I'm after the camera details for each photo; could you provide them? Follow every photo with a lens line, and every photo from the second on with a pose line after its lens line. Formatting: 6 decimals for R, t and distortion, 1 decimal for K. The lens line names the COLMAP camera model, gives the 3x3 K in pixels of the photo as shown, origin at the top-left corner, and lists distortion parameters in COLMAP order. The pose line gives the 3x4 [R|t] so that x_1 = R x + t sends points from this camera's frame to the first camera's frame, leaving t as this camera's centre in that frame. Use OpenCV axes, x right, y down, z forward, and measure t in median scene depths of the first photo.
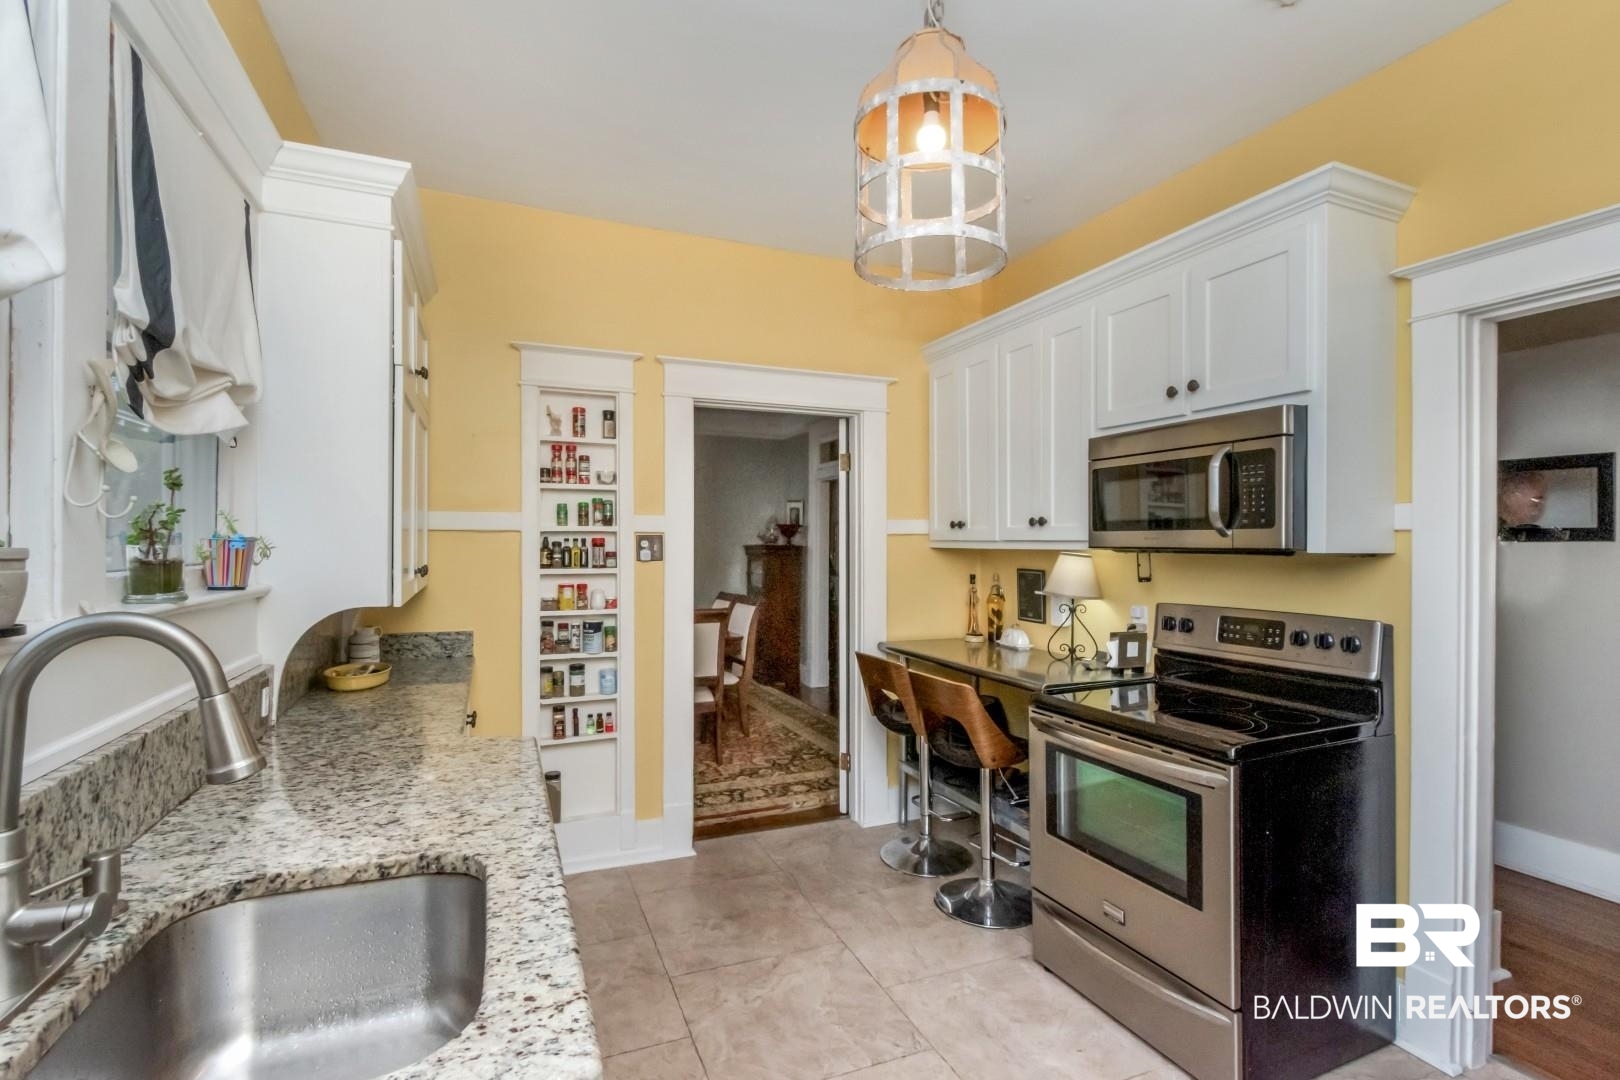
lens RADIAL K [[766.1, 0, 813.9], [0, 766.1, 545.4], [0, 0, 1]] dist [0.001578, 0.000067]
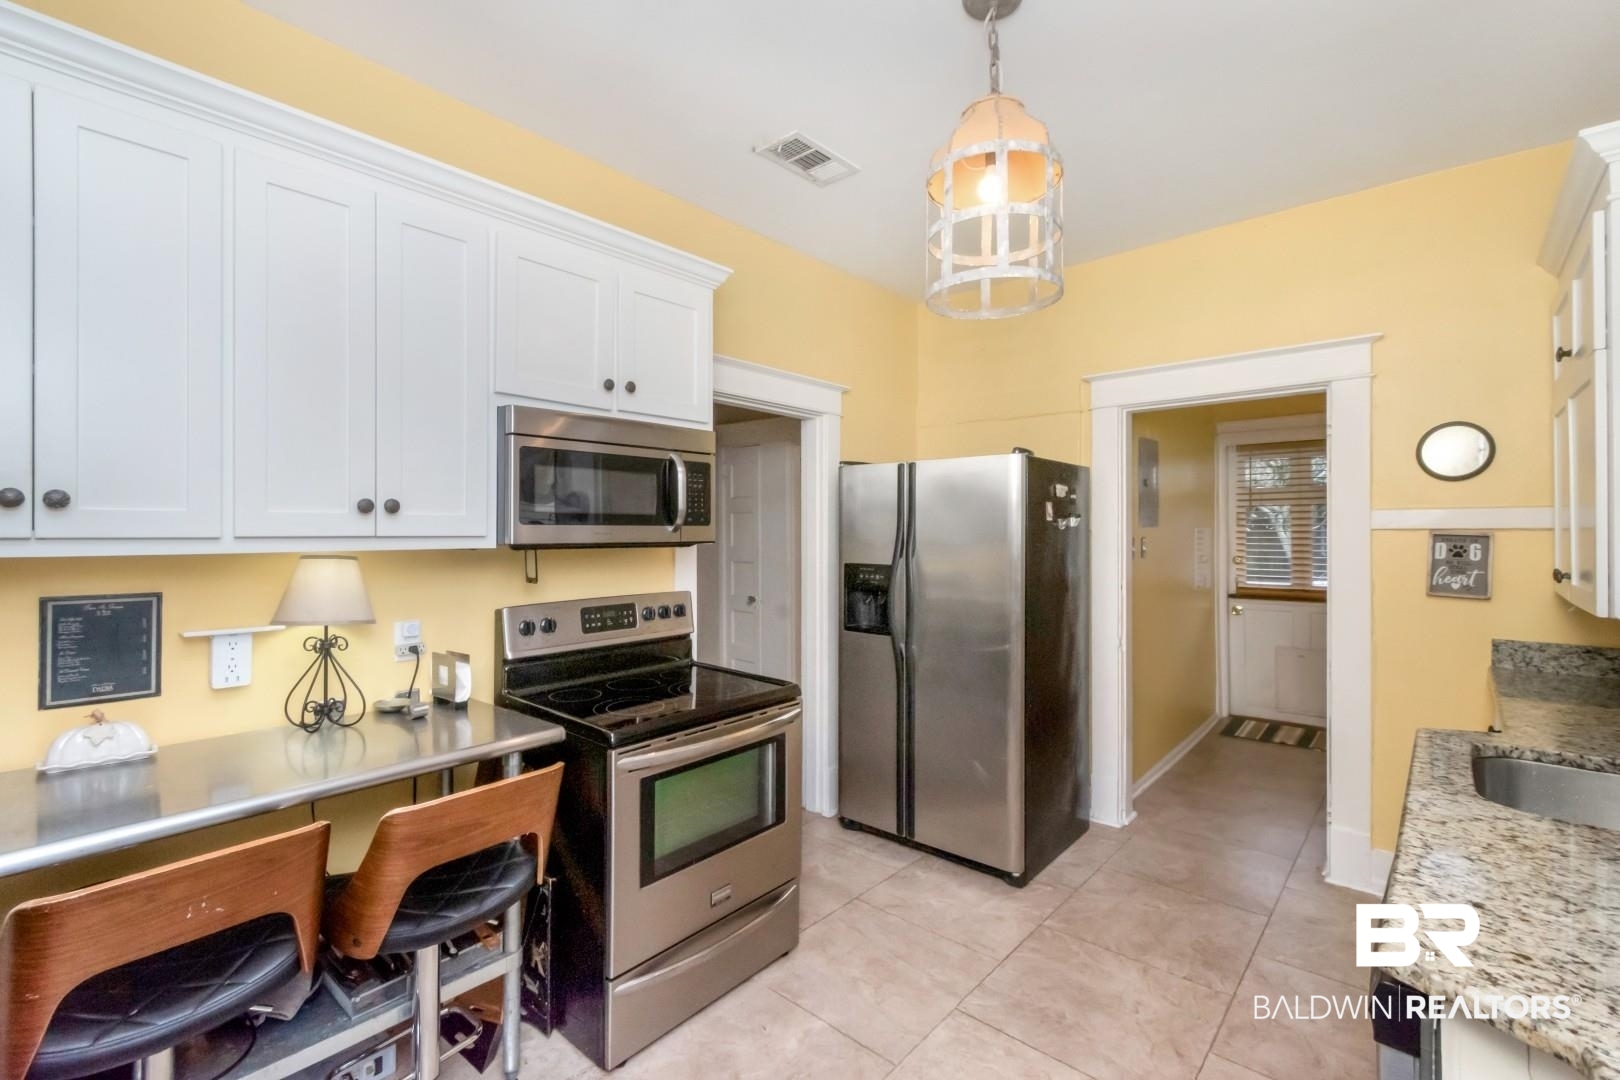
lens RADIAL K [[737.7, 0, 786.5], [0, 737.7, 524.8], [0, 0, 1]] dist [0.005467, -0.002486]
pose [[-0.429601, -0.001326, 0.903018, -0.443686], [-0.003537, 0.999994, -0.000214, -0.018799], [-0.903012, -0.003286, -0.429603, 1.090326]]
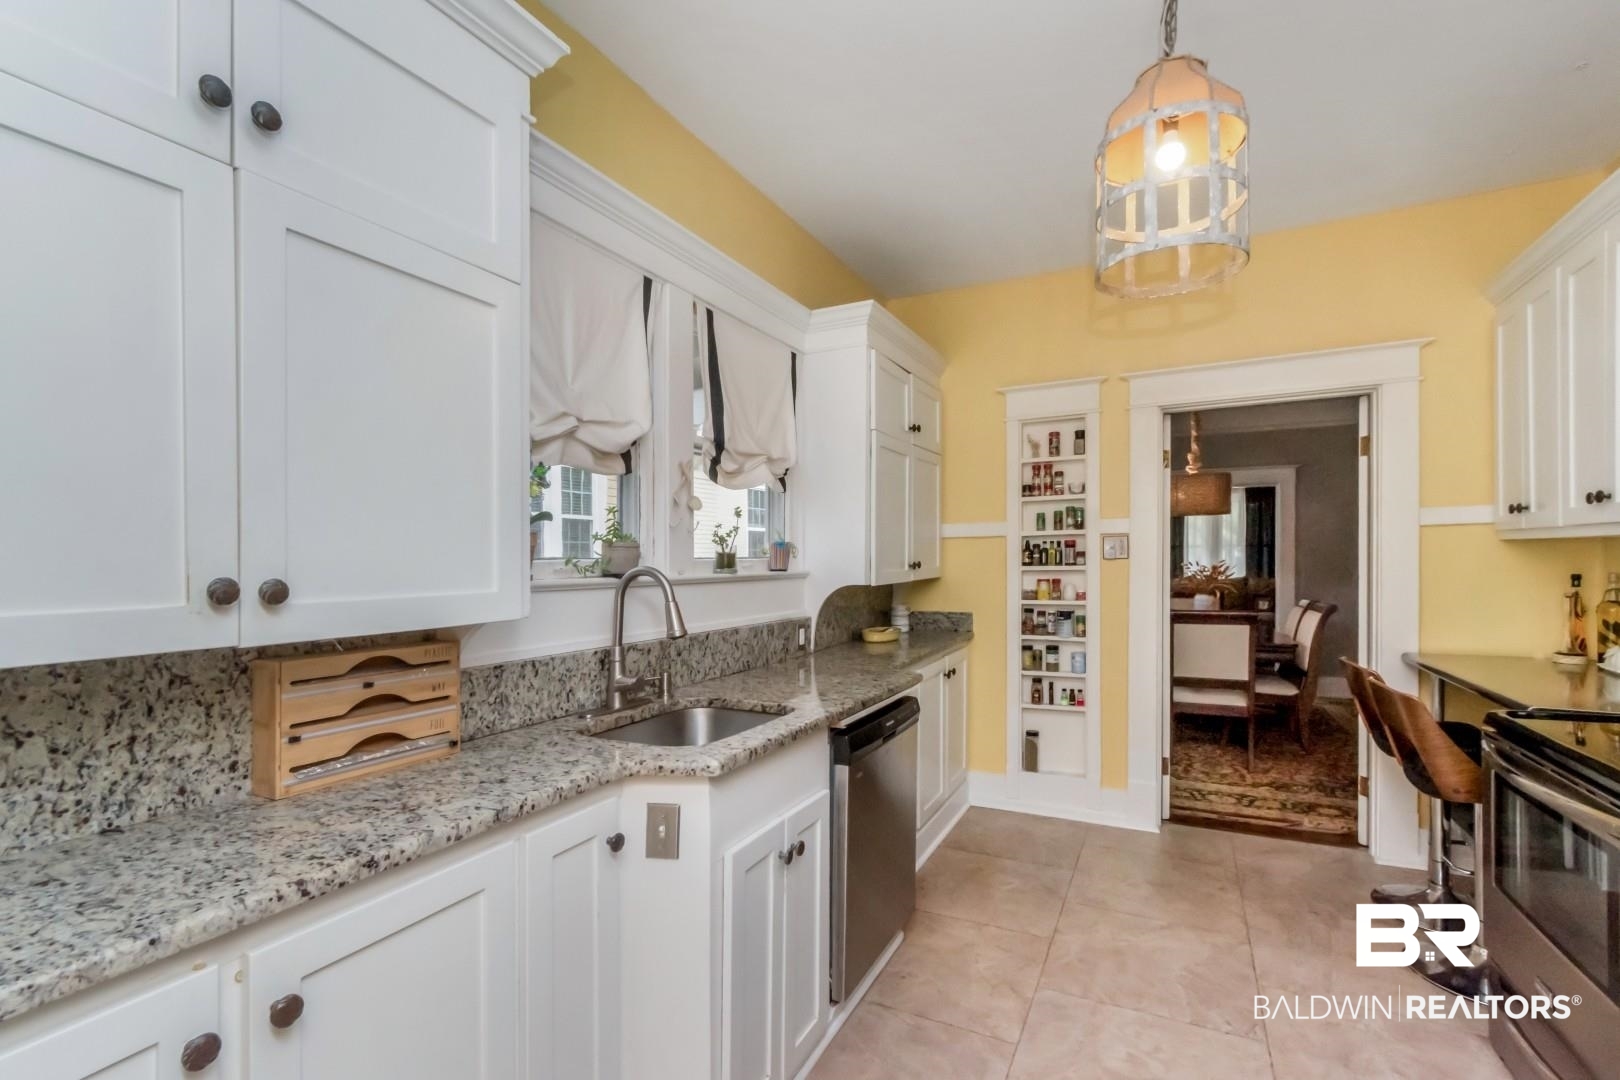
lens RADIAL K [[737.7, 0, 812.5], [0, 737.7, 554.9], [0, 0, 1]] dist [0.005467, -0.002486]
pose [[0.644397, -0.017841, -0.764483, 0.335299], [0.012662, 0.999840, -0.012661, 0.022788], [0.764586, -0.001521, 0.644520, -0.035777]]
